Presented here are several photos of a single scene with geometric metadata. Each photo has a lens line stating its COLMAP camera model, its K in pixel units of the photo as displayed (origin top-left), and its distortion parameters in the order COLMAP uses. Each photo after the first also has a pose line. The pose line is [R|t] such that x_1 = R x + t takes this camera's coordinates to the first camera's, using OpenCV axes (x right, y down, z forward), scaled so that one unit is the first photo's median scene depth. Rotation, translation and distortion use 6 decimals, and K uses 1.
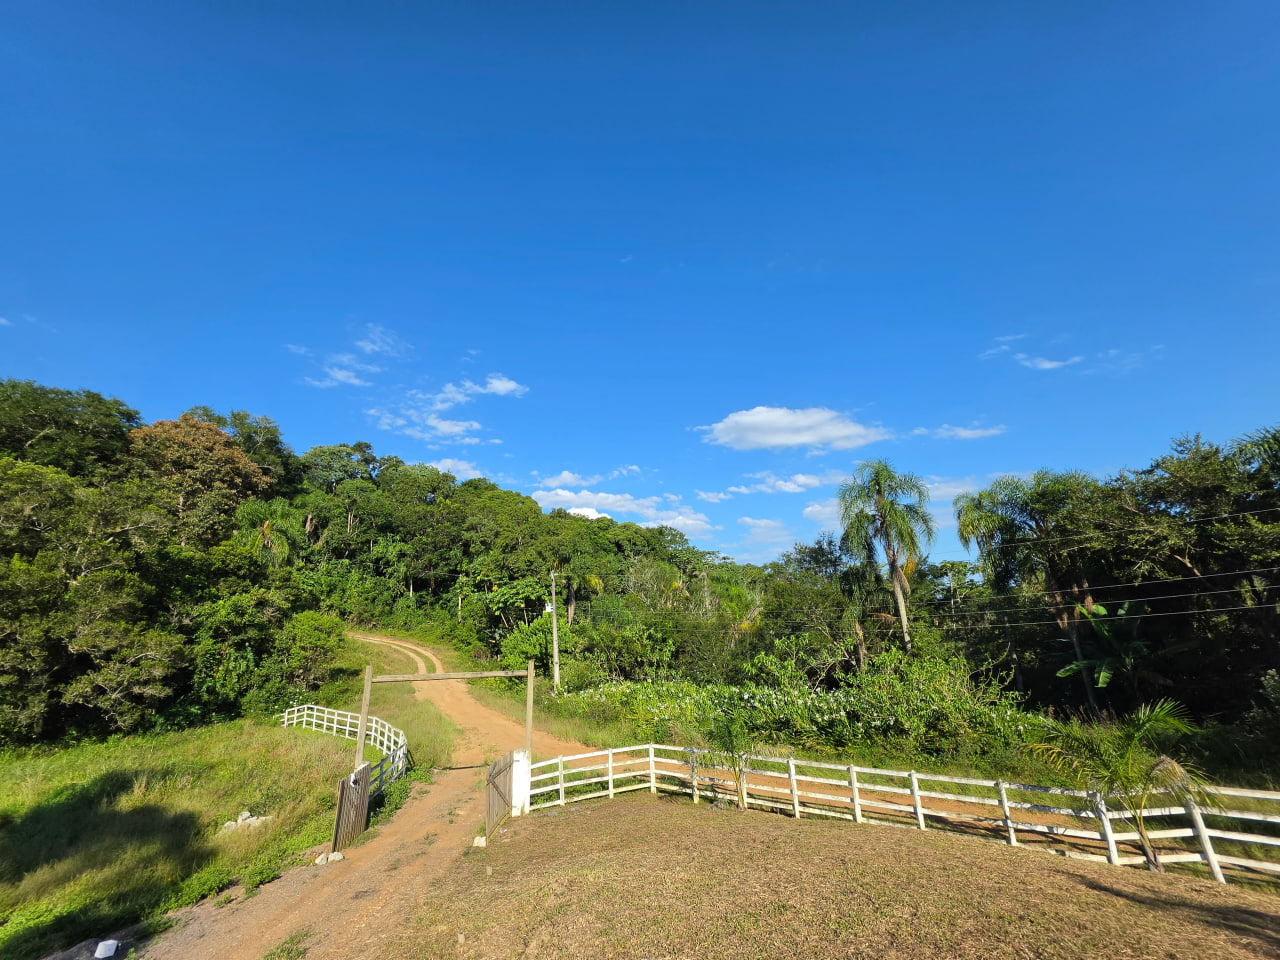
lens RADIAL K [[508.5, 0, 641.5], [0, 508.5, 472.3], [0, 0, 1]] dist [-0.000586, -0.000267]
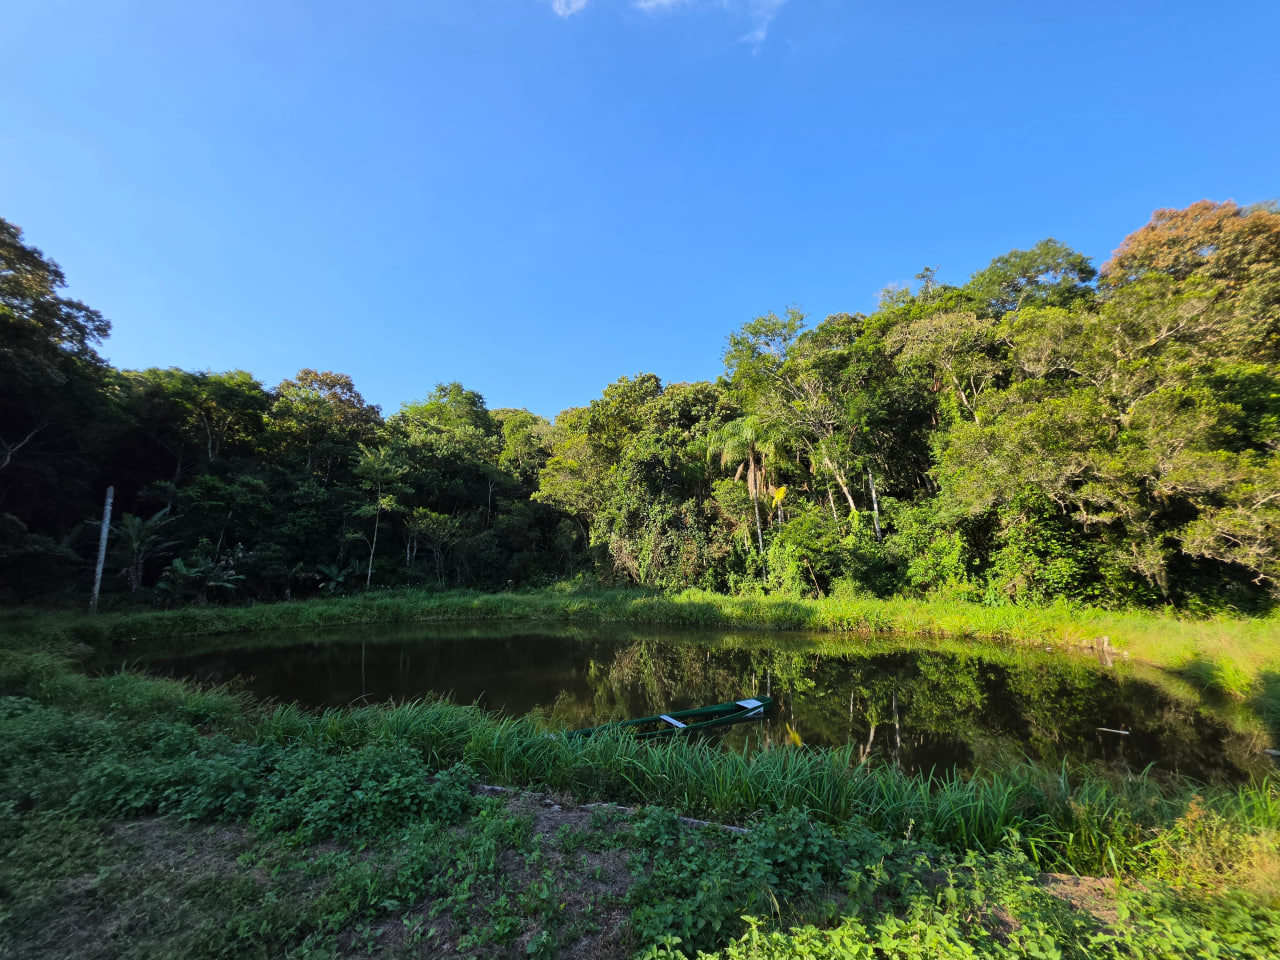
lens RADIAL K [[519.4, 0, 644.2], [0, 519.4, 477.9], [0, 0, 1]] dist [0.000045, -0.000197]
pose [[0.033143, -0.122178, -0.991955, -0.173160], [0.300724, 0.947726, -0.106683, 0.082840], [0.953135, -0.294769, 0.068152, 0.099557]]
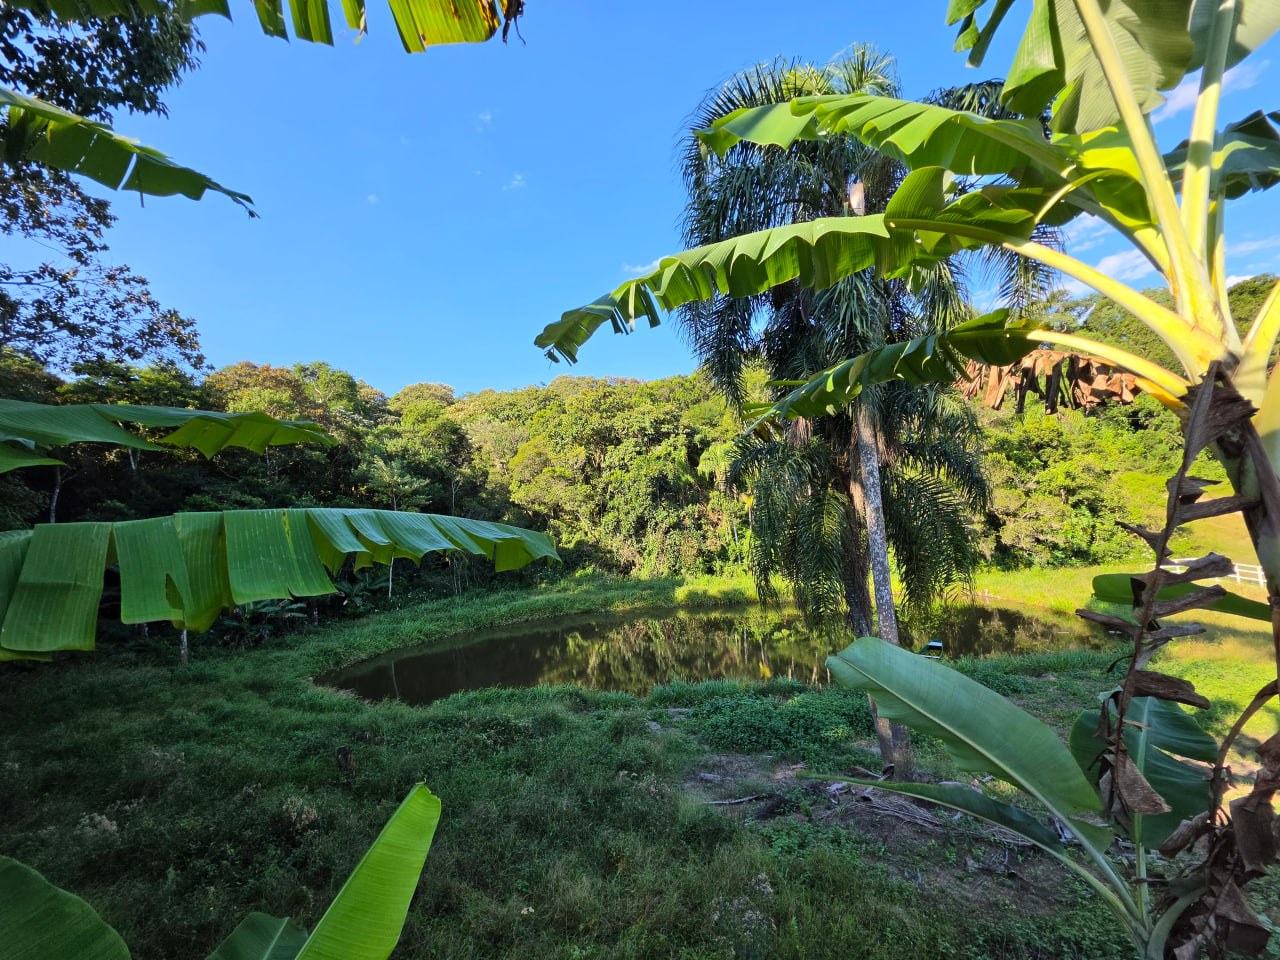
lens RADIAL K [[518.4, 0, 640.0], [0, 518.4, 480.0], [0, 0, 1]] dist [-0.000640, -0.000008]
pose [[0.440535, -0.051548, -0.896254, -0.107282], [0.300877, 0.949088, 0.093303, -0.074281], [0.845814, -0.310766, 0.433616, -0.203997]]
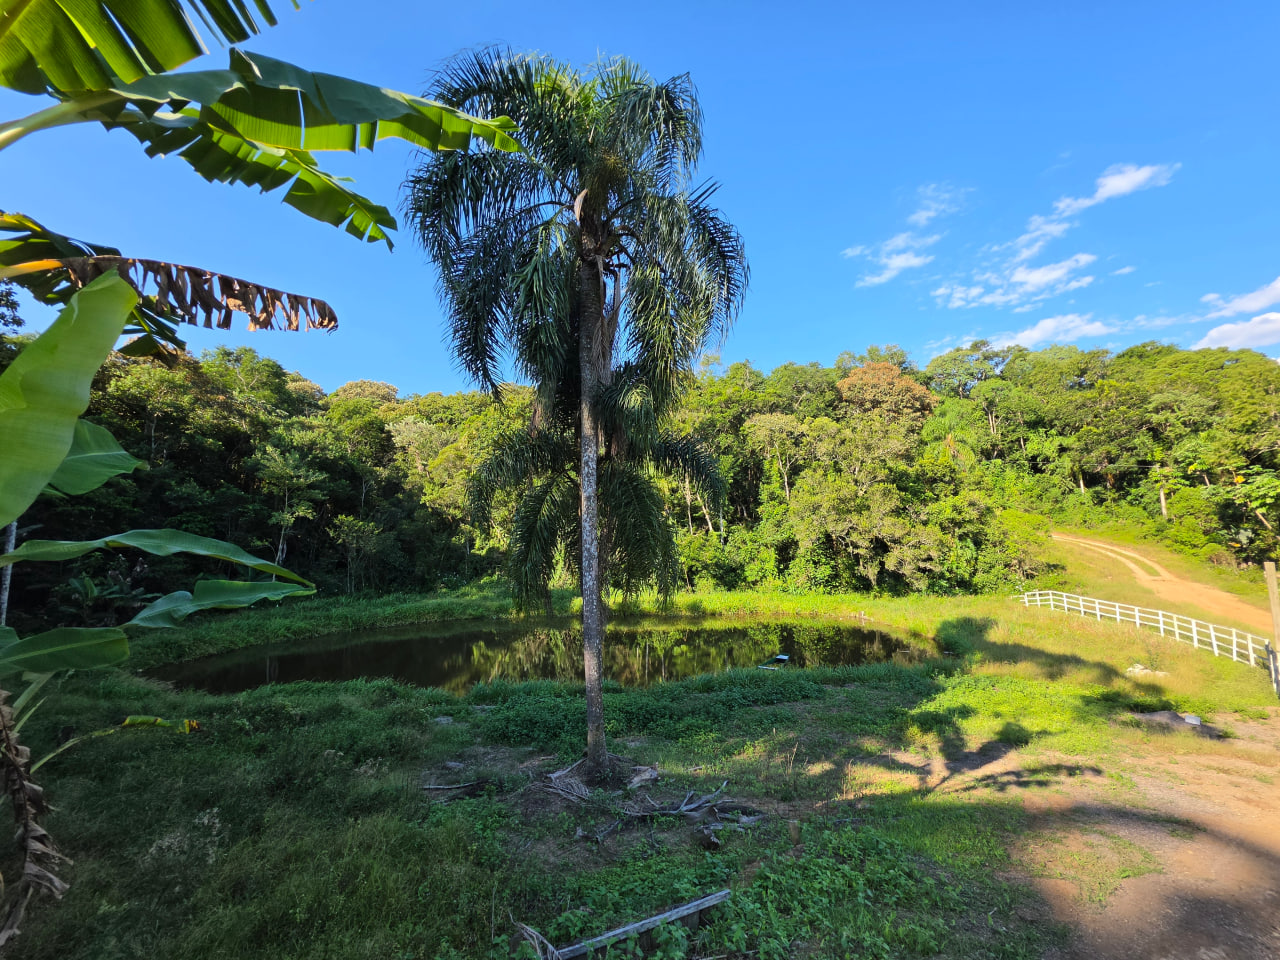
lens RADIAL K [[519.4, 0, 644.2], [0, 519.4, 477.9], [0, 0, 1]] dist [0.000045, -0.000197]
pose [[0.511189, -0.057175, -0.857564, -0.064821], [0.234075, 0.969329, 0.074905, -0.043028], [0.826979, -0.239025, 0.508893, -0.143930]]
